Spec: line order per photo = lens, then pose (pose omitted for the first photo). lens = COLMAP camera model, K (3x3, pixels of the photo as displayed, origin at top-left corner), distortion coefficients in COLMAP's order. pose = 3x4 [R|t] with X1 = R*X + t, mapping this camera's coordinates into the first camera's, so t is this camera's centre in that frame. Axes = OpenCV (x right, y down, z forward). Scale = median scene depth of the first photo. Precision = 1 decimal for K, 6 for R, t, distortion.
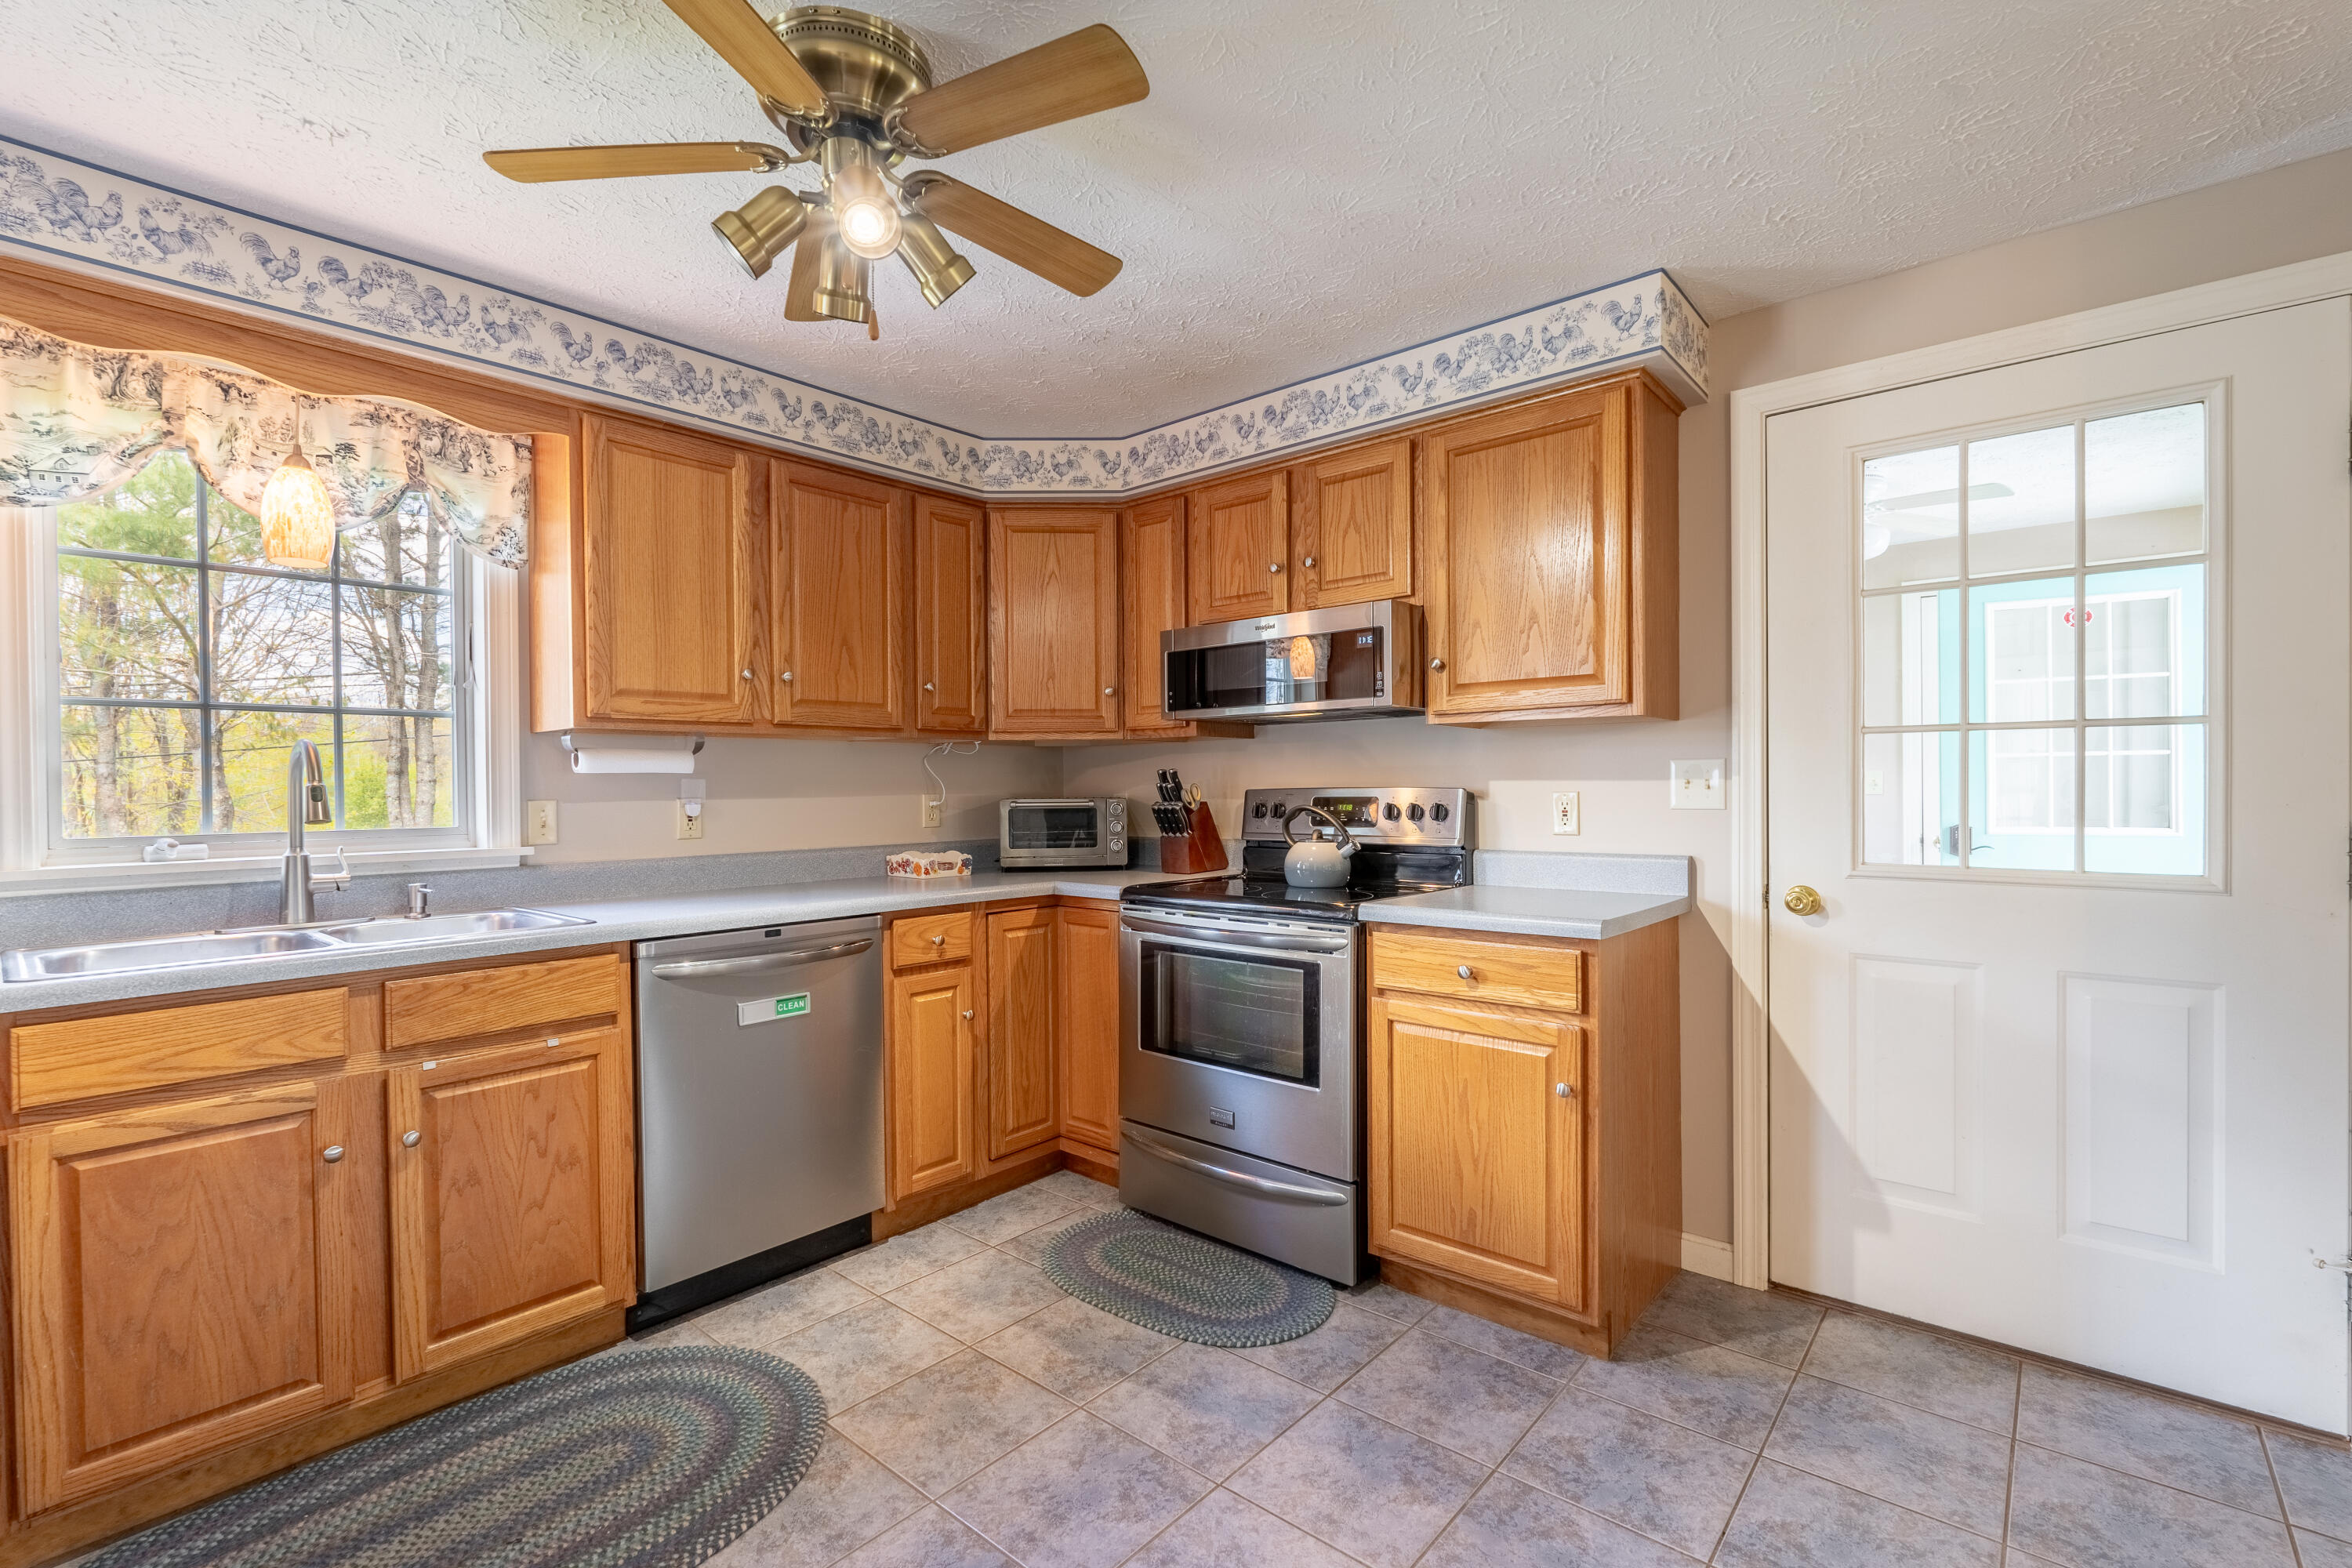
lens RADIAL K [[1037.0, 0, 1169.8], [0, 1037.0, 792.8], [0, 0, 1]] dist [-0.001963, 0.000546]
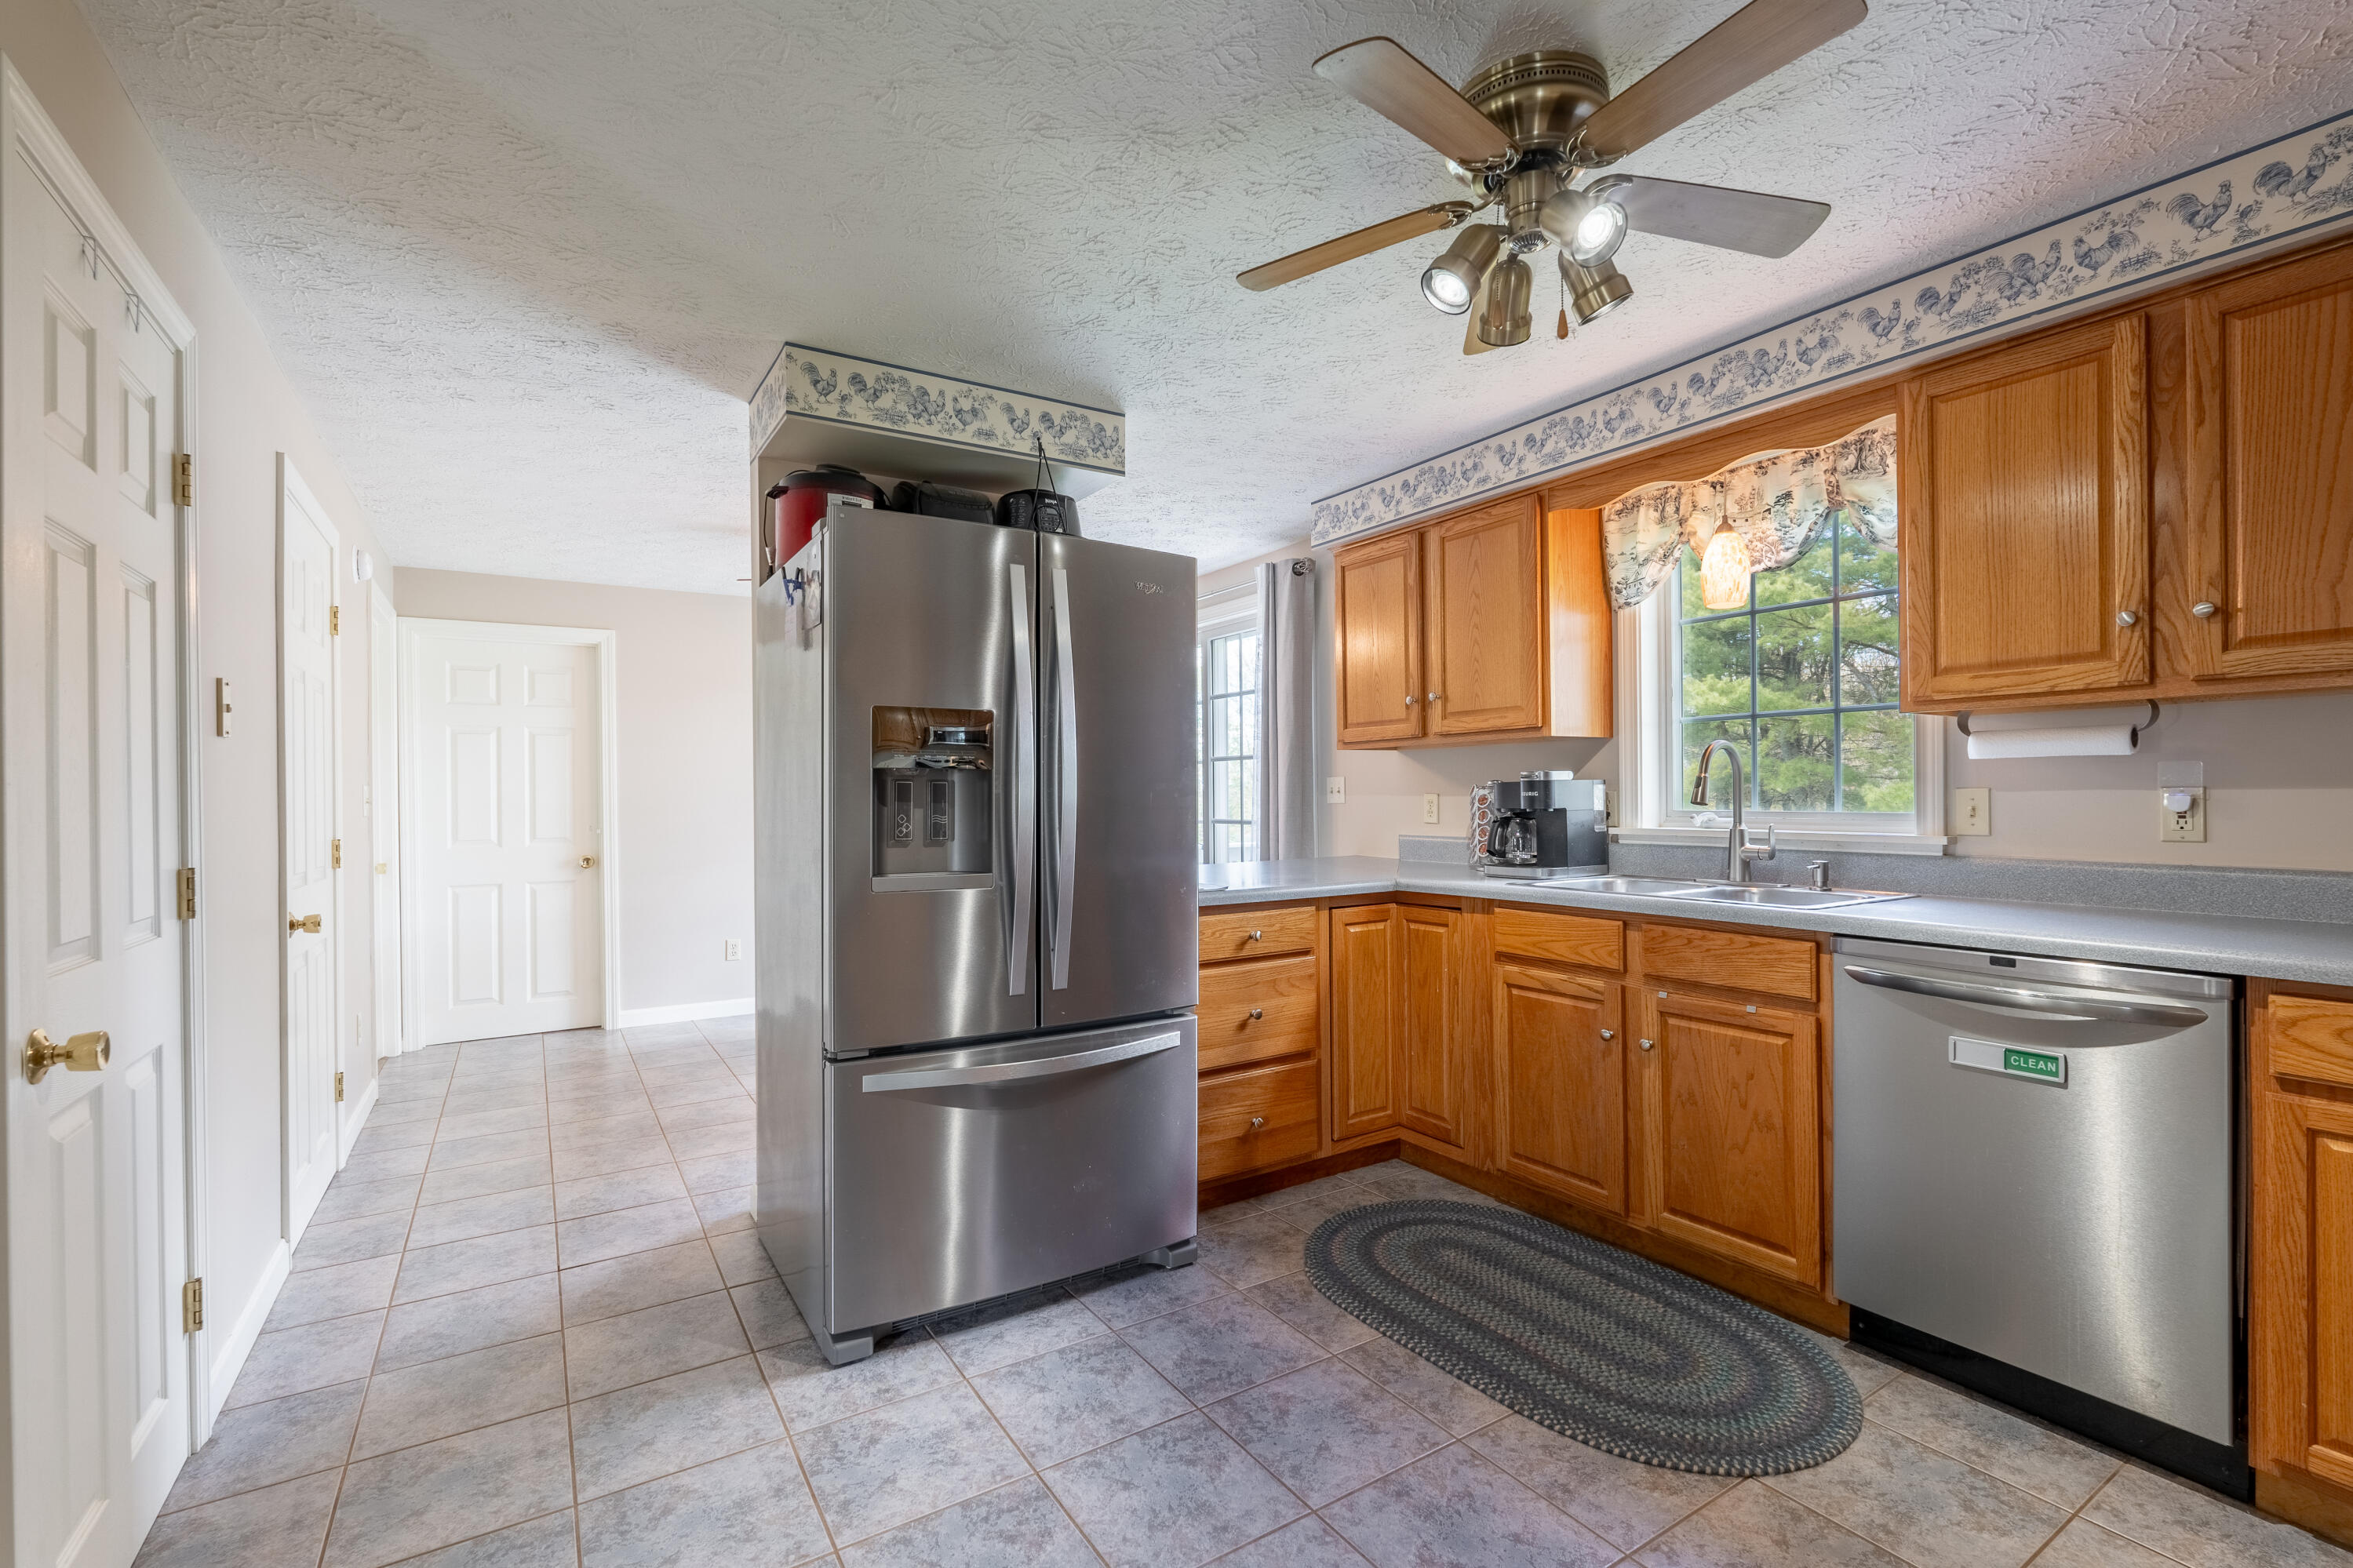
lens RADIAL K [[1037.4, 0, 1171.5], [0, 1037.4, 782.1], [0, 0, 1]] dist [-0.001963, 0.000546]
pose [[-0.290771, 0.008147, -0.956758, 0.630707], [0.012273, 0.999913, 0.004785, -0.013622], [0.956714, -0.010351, -0.290846, 0.724779]]
